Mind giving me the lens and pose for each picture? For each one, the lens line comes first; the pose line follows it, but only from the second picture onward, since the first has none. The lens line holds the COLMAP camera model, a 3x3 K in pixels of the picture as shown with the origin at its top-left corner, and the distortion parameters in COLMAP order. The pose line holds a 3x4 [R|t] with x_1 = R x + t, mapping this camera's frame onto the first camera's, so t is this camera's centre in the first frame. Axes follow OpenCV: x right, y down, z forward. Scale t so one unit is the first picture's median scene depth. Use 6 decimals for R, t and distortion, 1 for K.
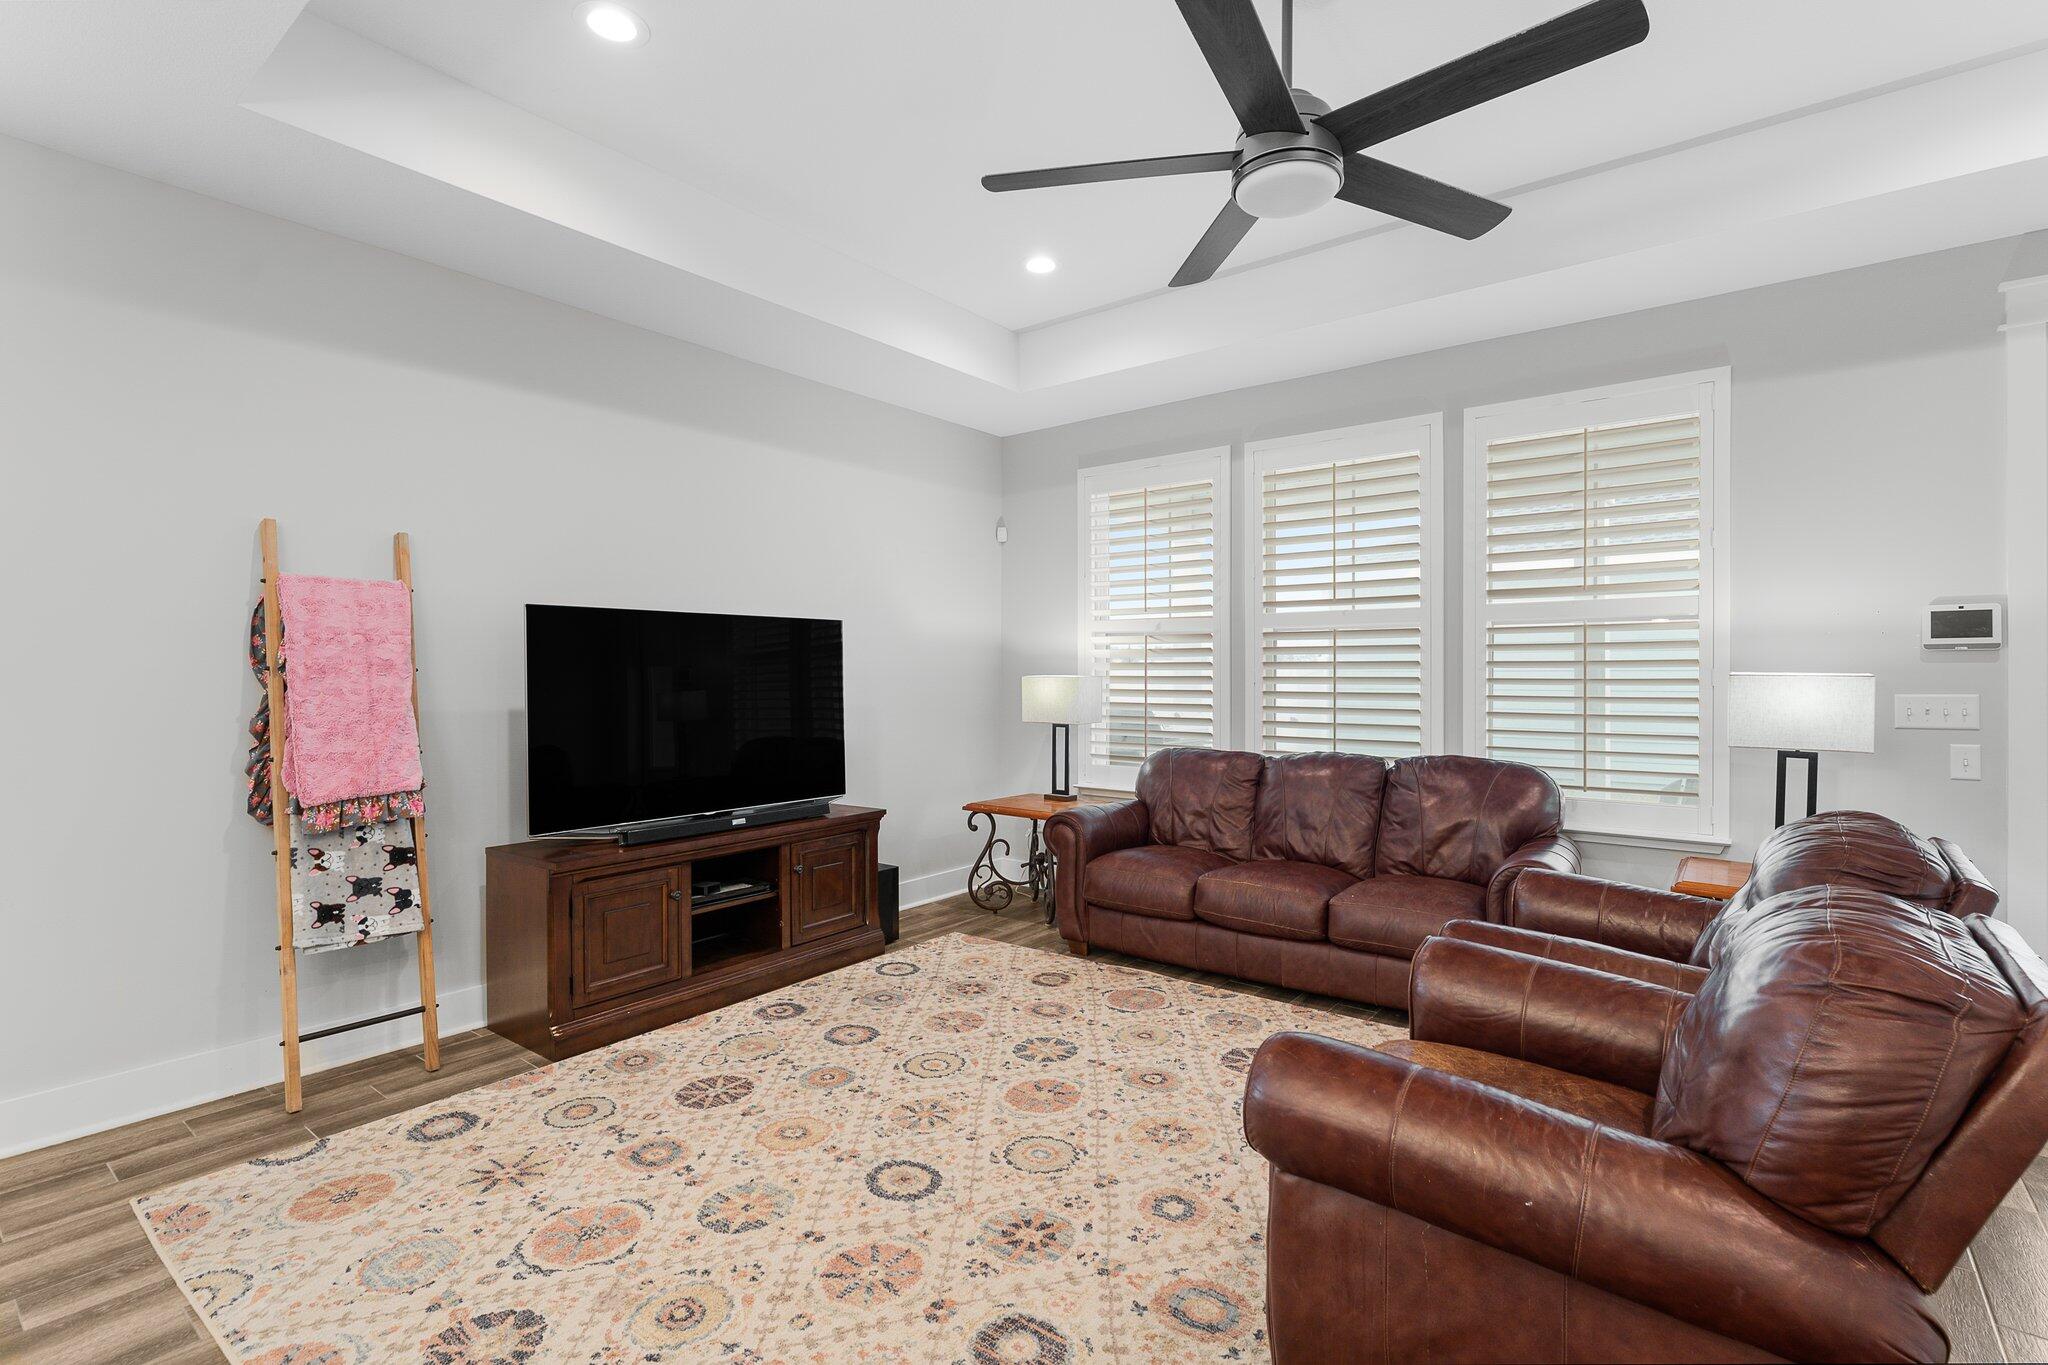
lens RADIAL K [[963.5, 0, 1031.5], [0, 963.5, 680.9], [0, 0, 1]] dist [-0.000550, -0.000724]
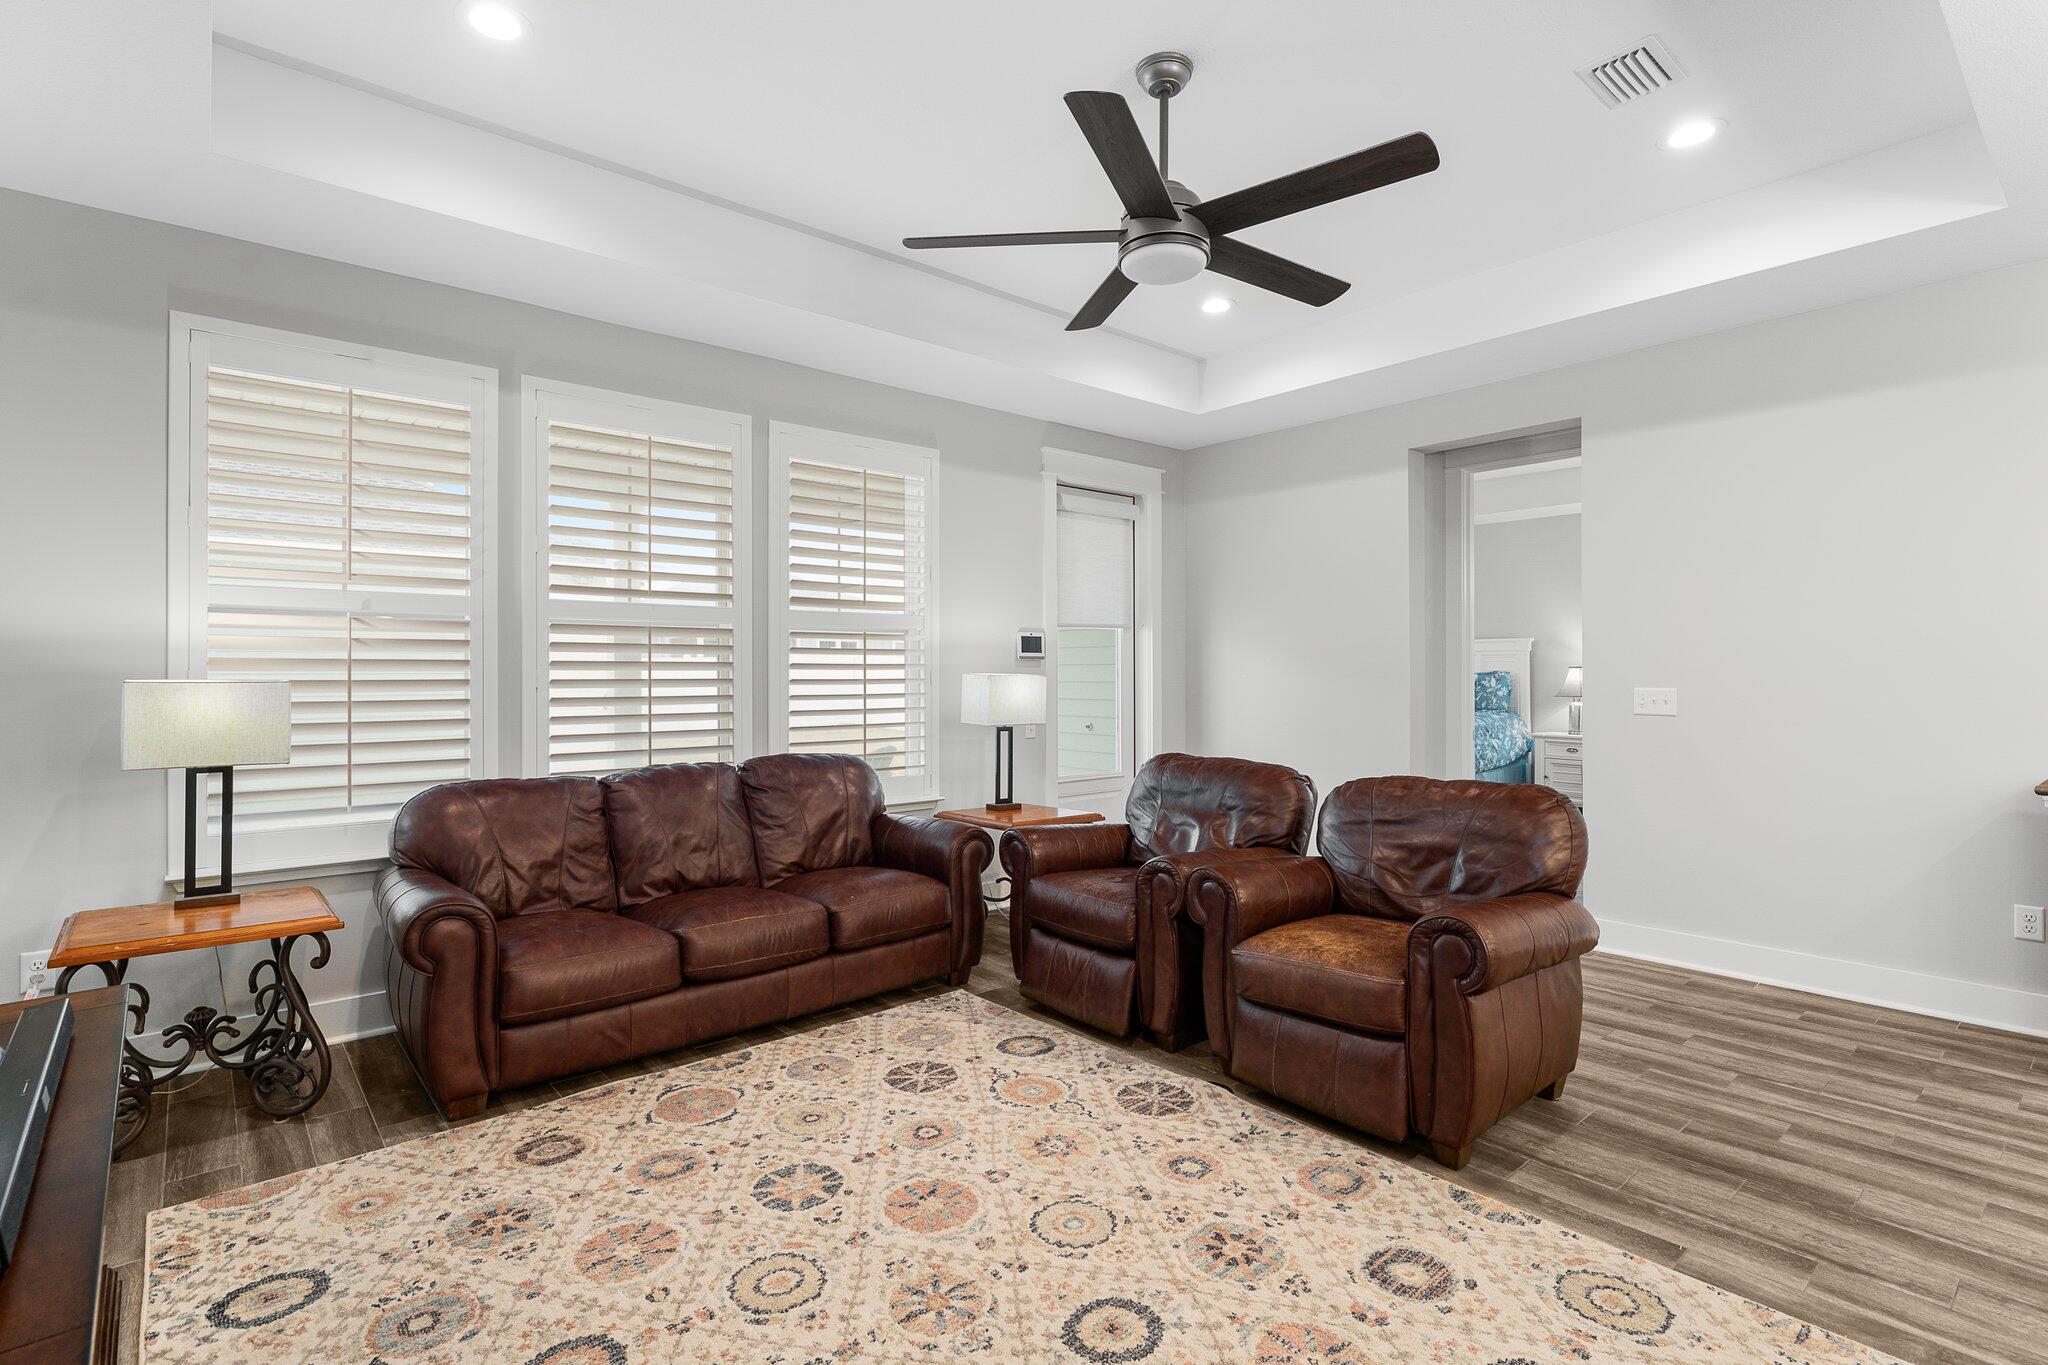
lens RADIAL K [[963.5, 0, 1042.8], [0, 963.5, 679.0], [0, 0, 1]] dist [-0.000550, -0.000724]
pose [[0.193634, -0.006744, 0.981051, -0.594495], [0.009794, 0.999940, 0.004940, -0.006641], [-0.981025, 0.008652, 0.193688, 0.594443]]
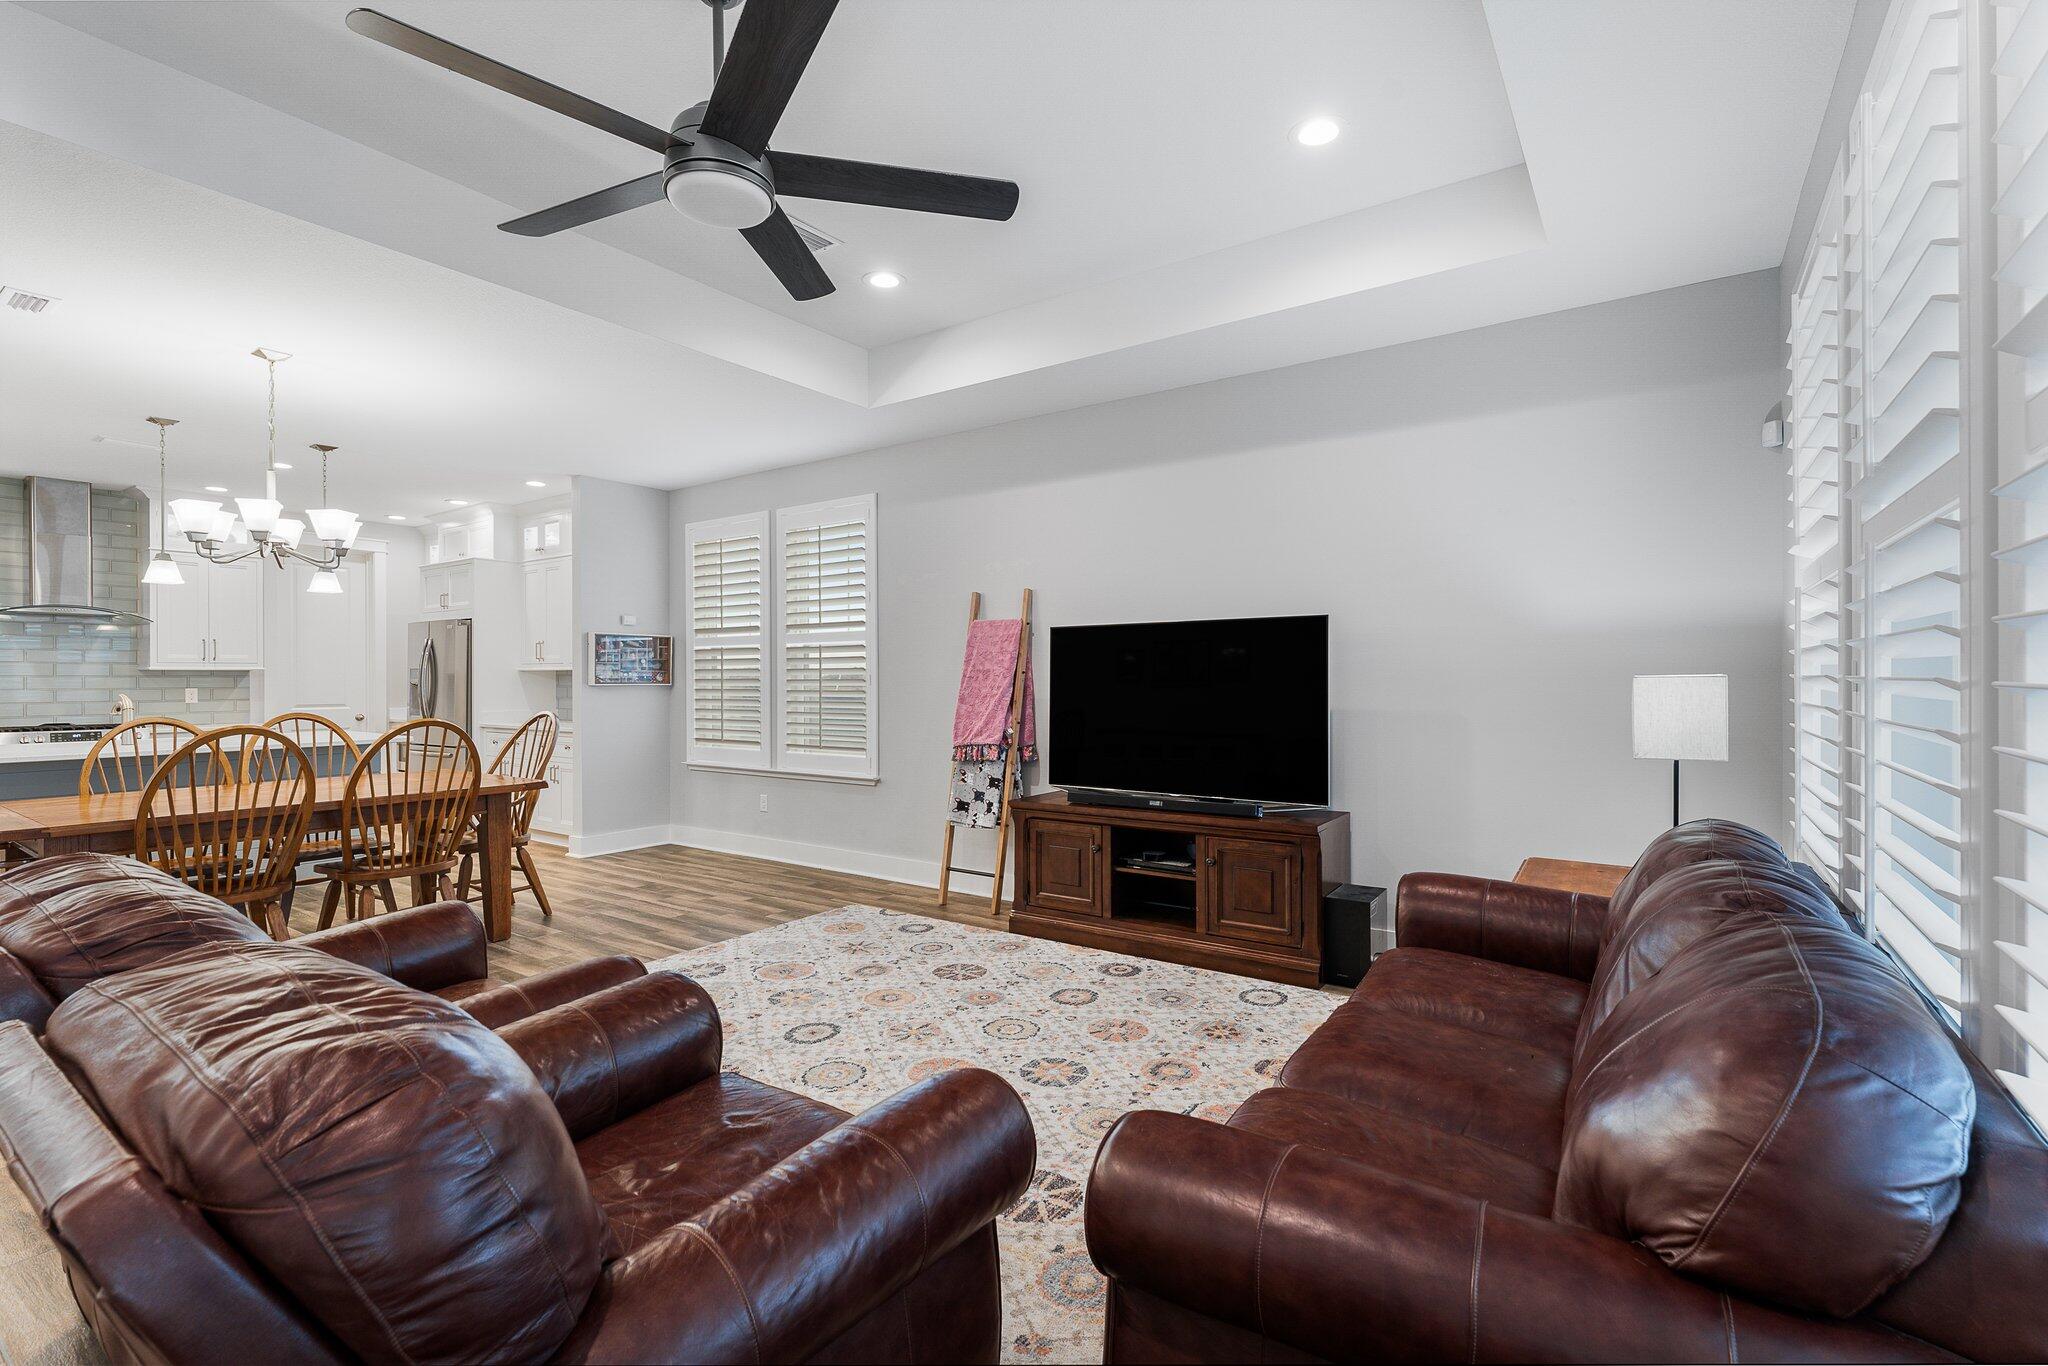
lens RADIAL K [[924.2, 0, 1026.7], [0, 924.2, 673.4], [0, 0, 1]] dist [0.007196, -0.001557]
pose [[0.040247, -0.003705, -0.999183, 0.817041], [-0.005162, 0.999979, -0.003916, -0.003522], [0.999176, 0.005316, 0.040227, 0.829243]]
